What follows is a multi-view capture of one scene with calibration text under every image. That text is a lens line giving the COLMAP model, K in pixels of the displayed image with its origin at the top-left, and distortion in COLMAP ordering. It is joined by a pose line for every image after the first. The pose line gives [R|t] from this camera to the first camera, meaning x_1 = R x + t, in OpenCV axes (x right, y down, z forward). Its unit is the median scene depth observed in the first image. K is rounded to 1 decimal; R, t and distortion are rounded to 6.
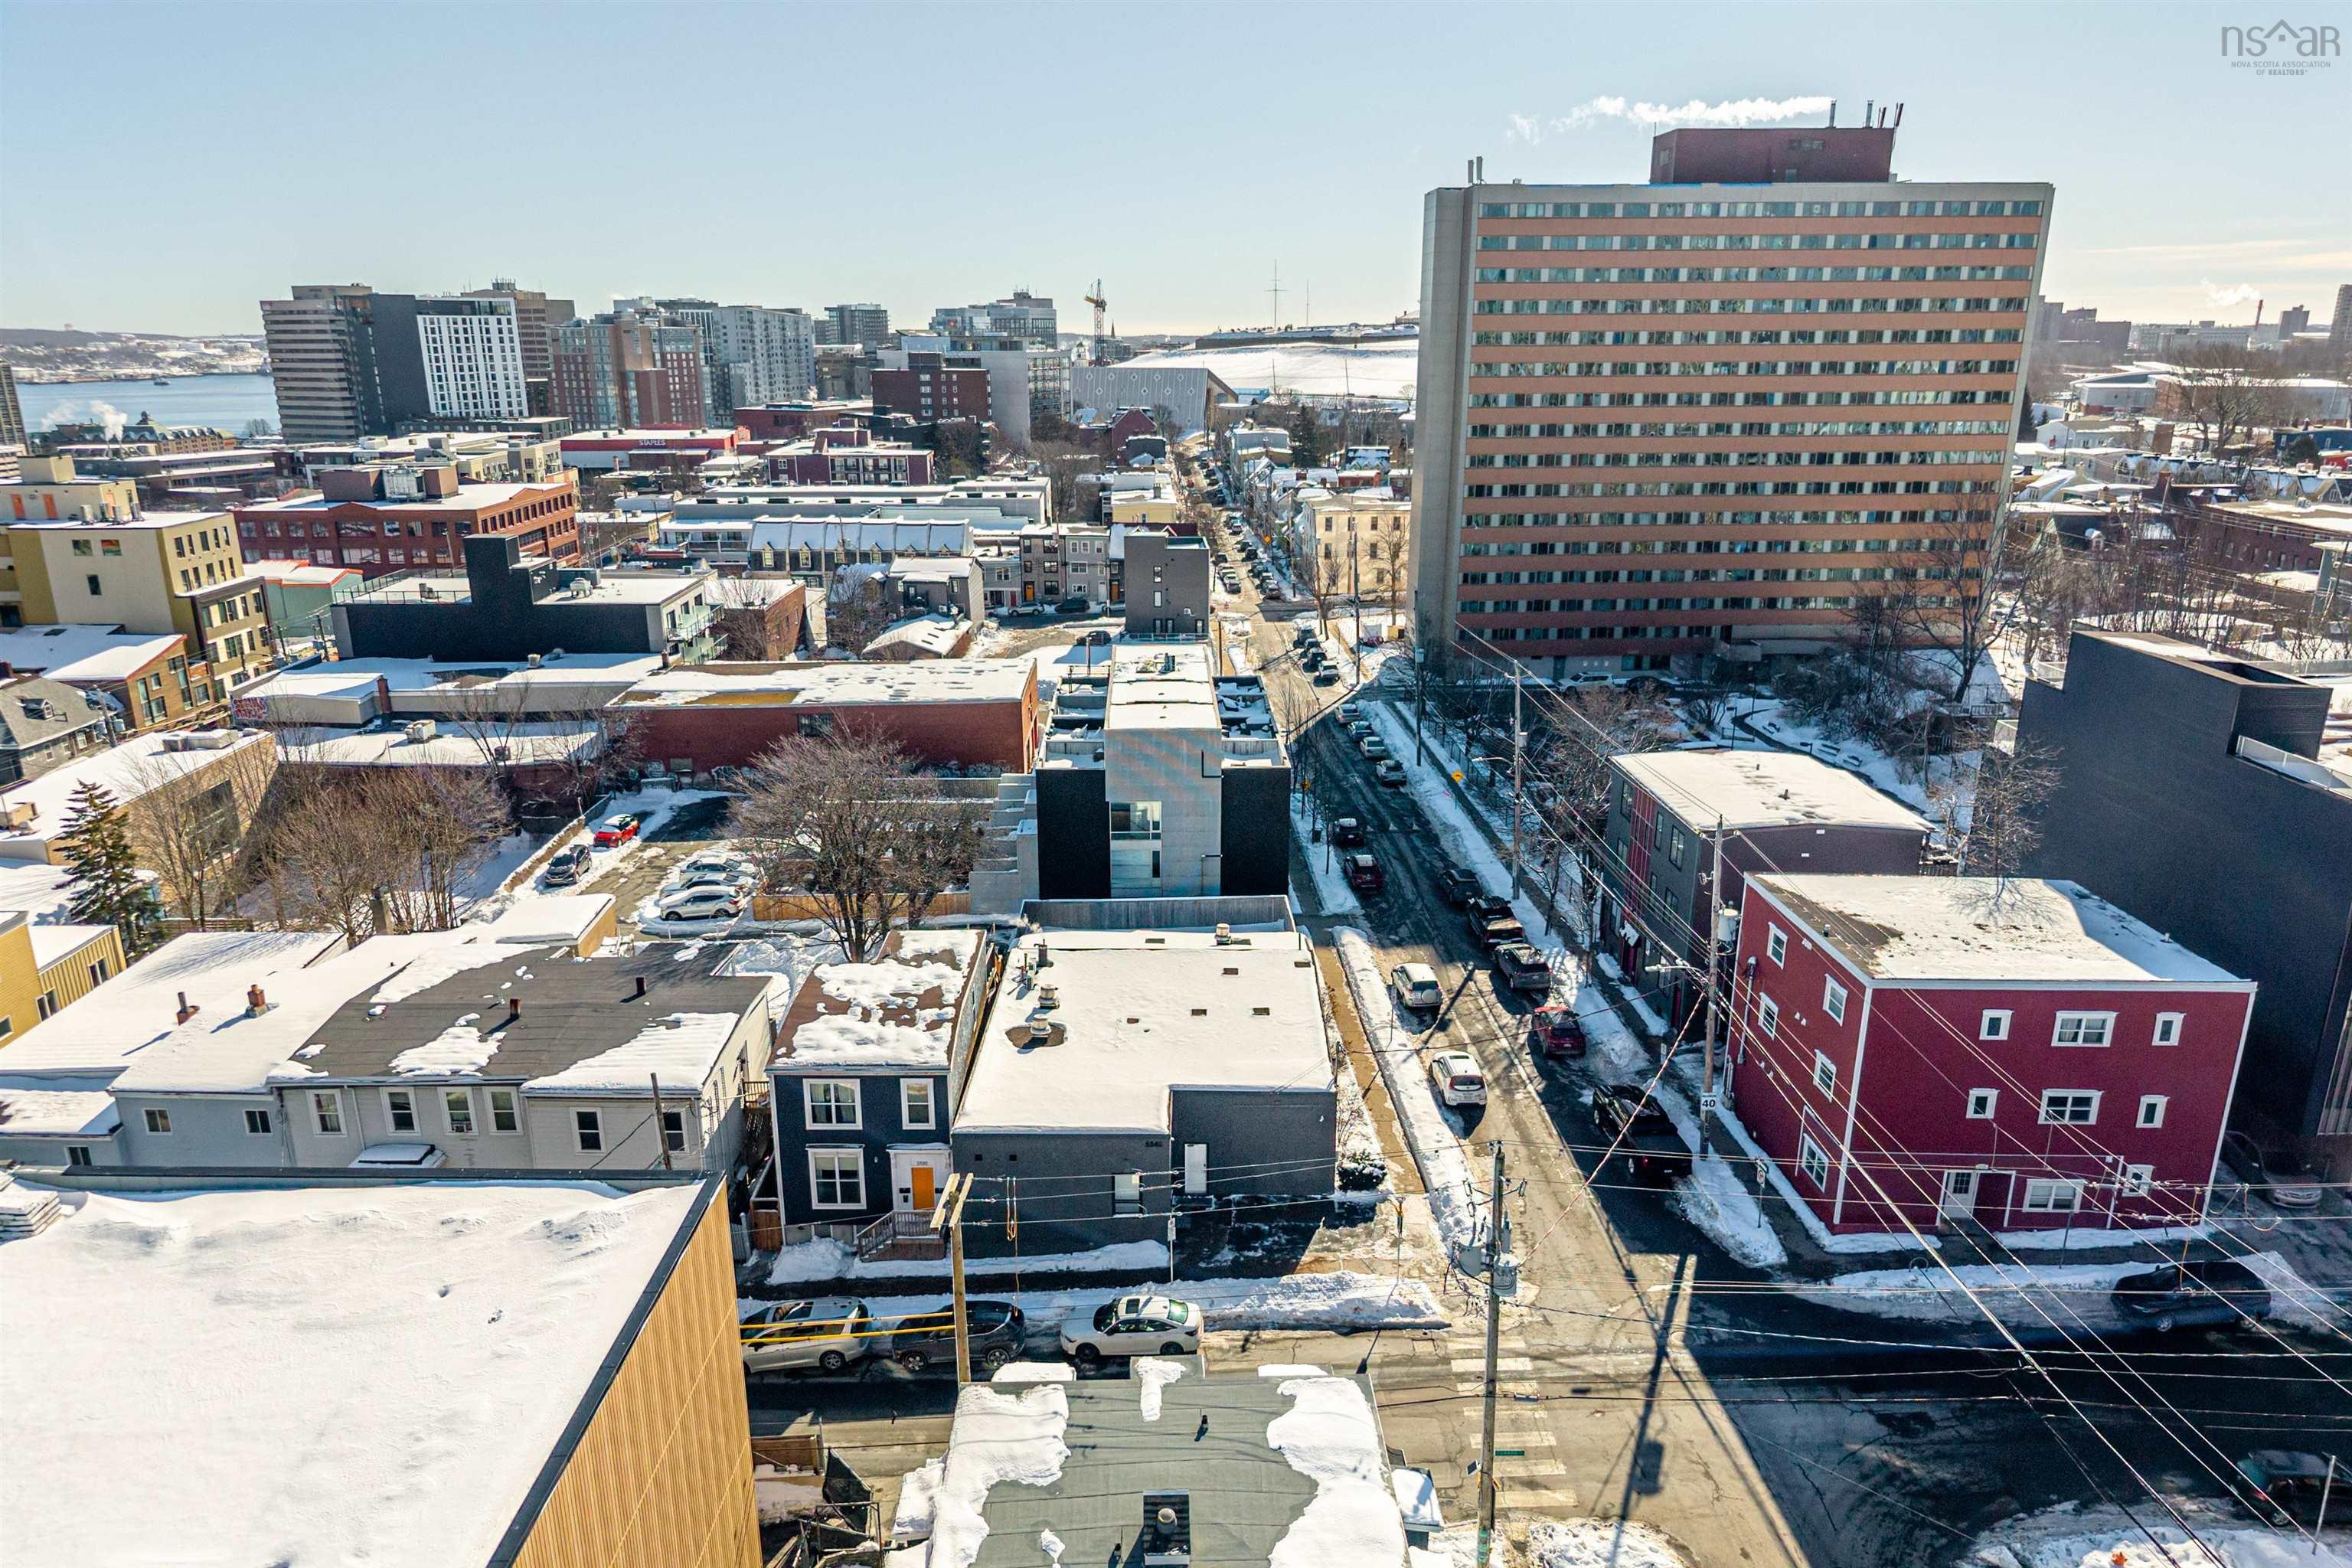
lens RADIAL K [[1649.4, 0, 1173.3], [0, 1649.4, 917.4], [0, 0, 1]] dist [0.029292, -0.002308]
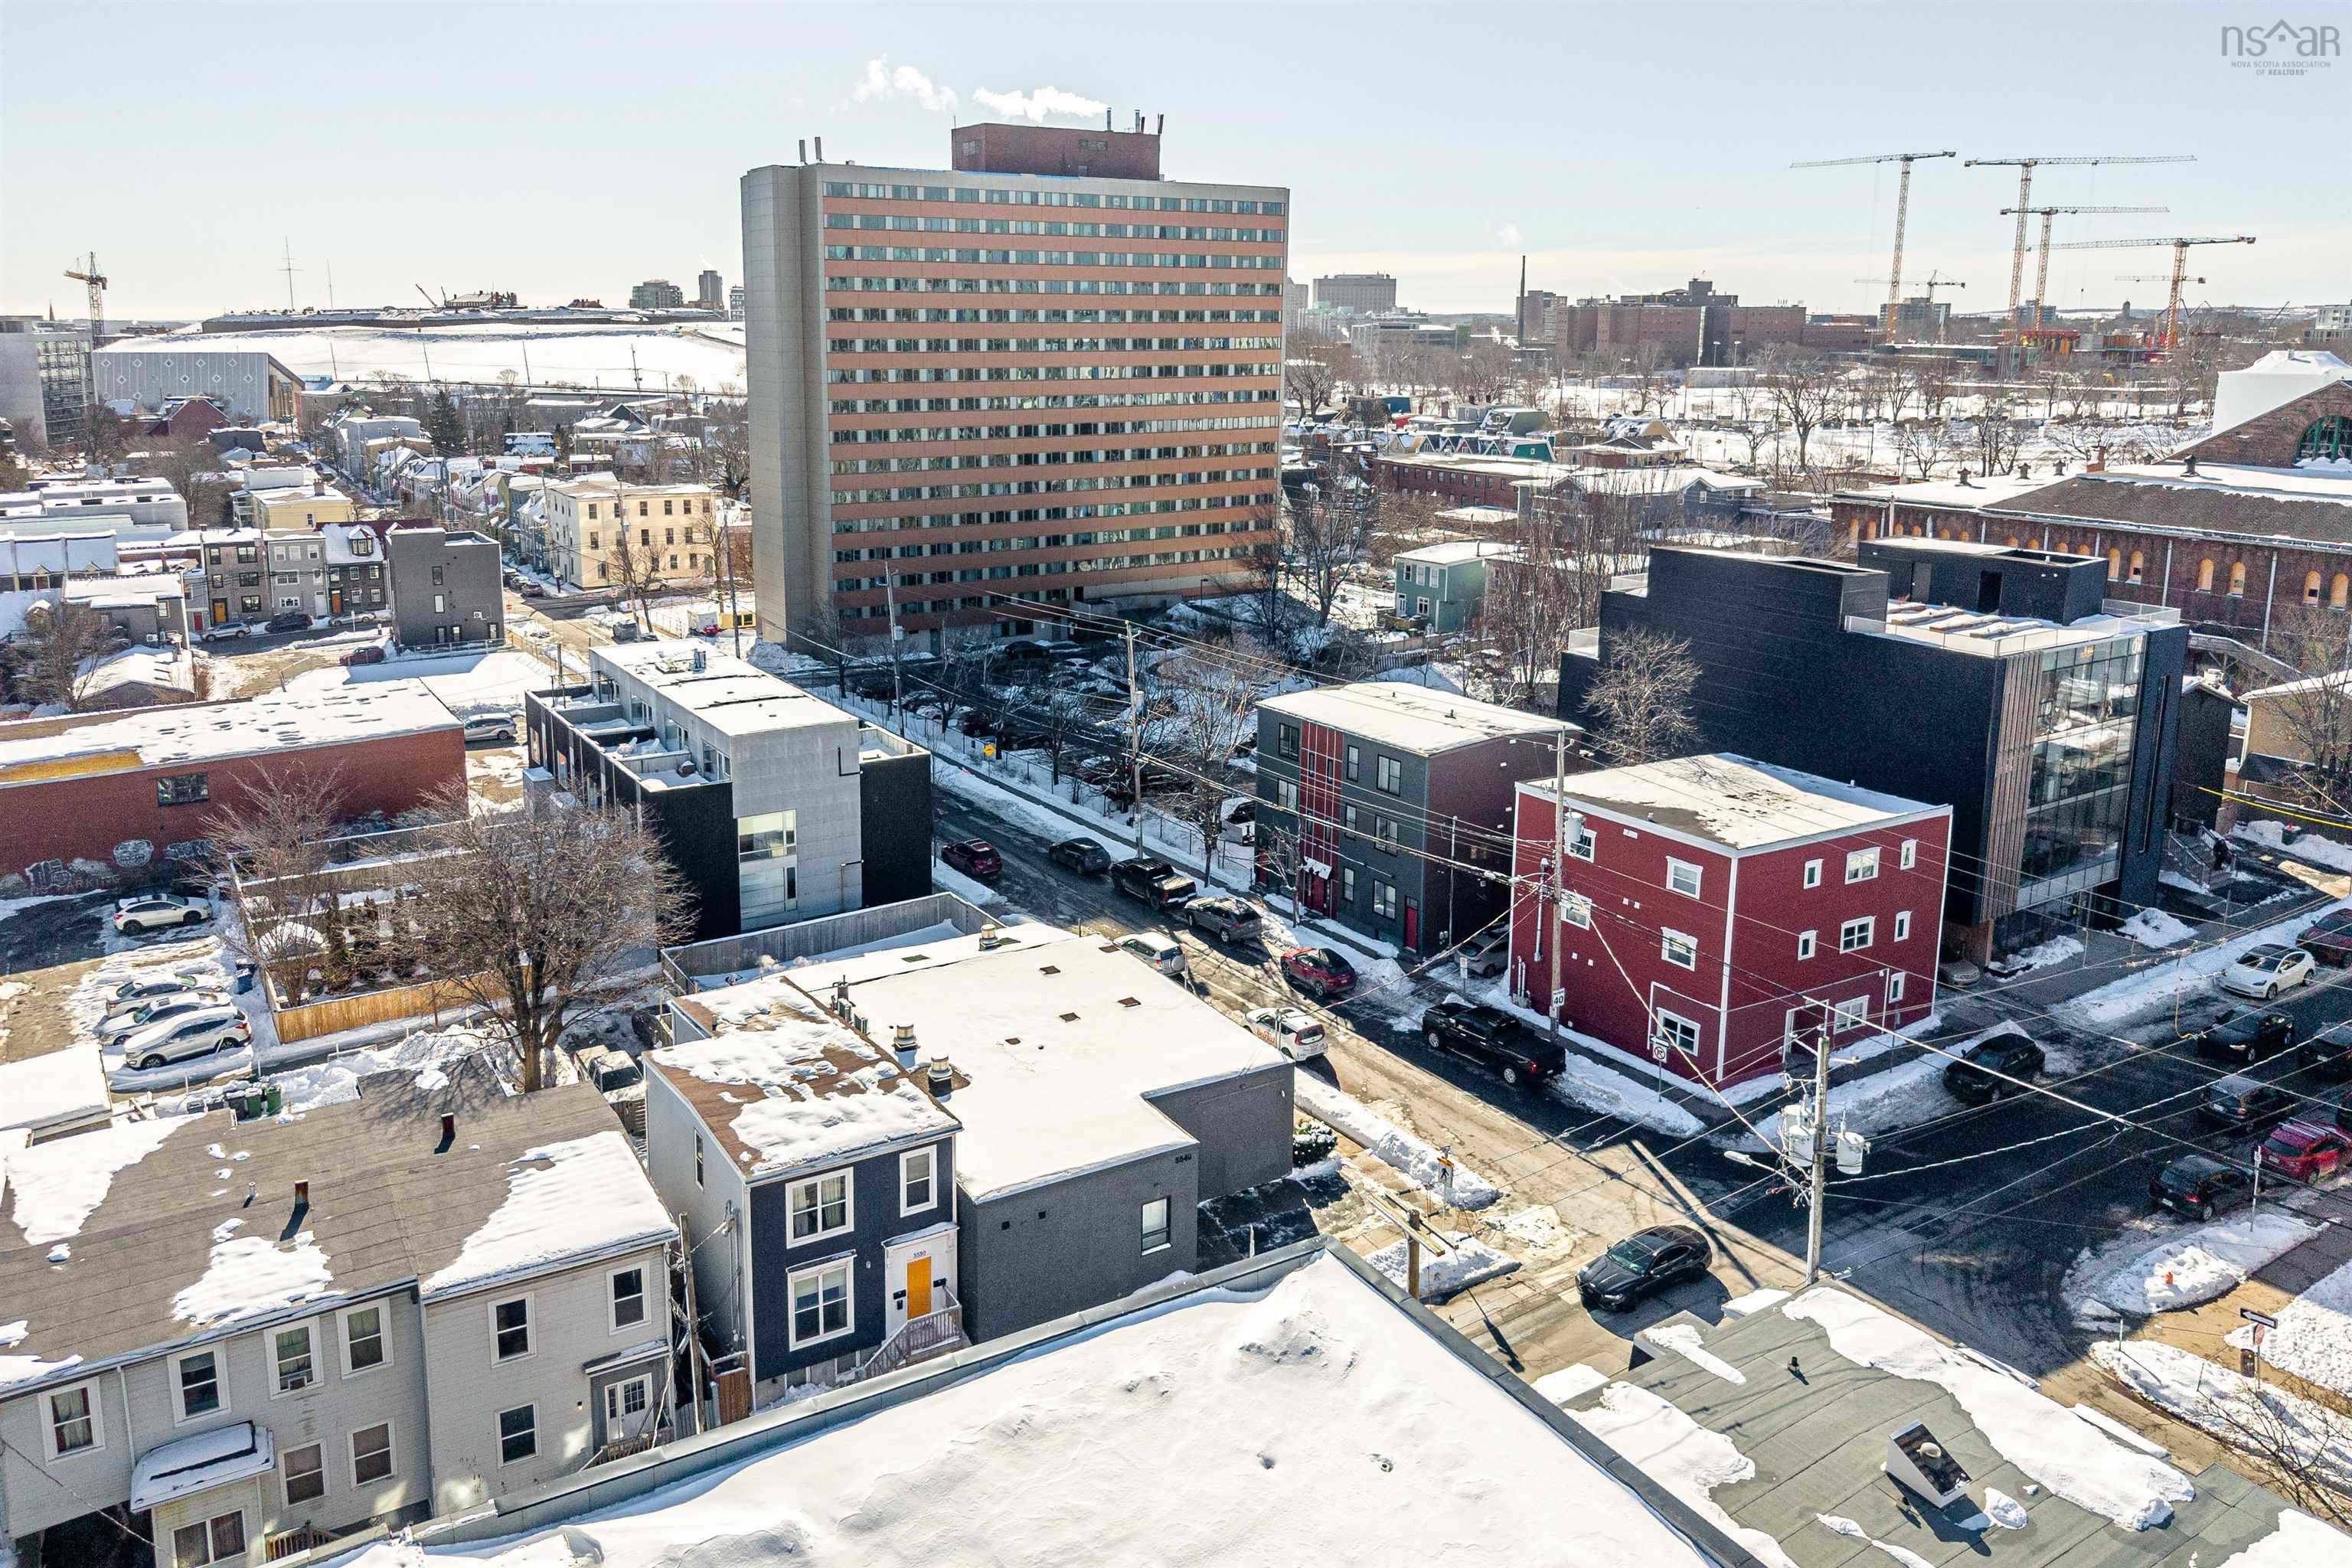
lens RADIAL K [[1730.9, 0, 1175.4], [0, 1730.9, 655.3], [0, 0, 1]] dist [0.007323, 0.005739]
pose [[0.855131, -0.094735, 0.509682, -0.355587], [0.168876, 0.980438, -0.101101, -0.027632], [-0.490134, 0.172528, 0.854402, 0.113973]]
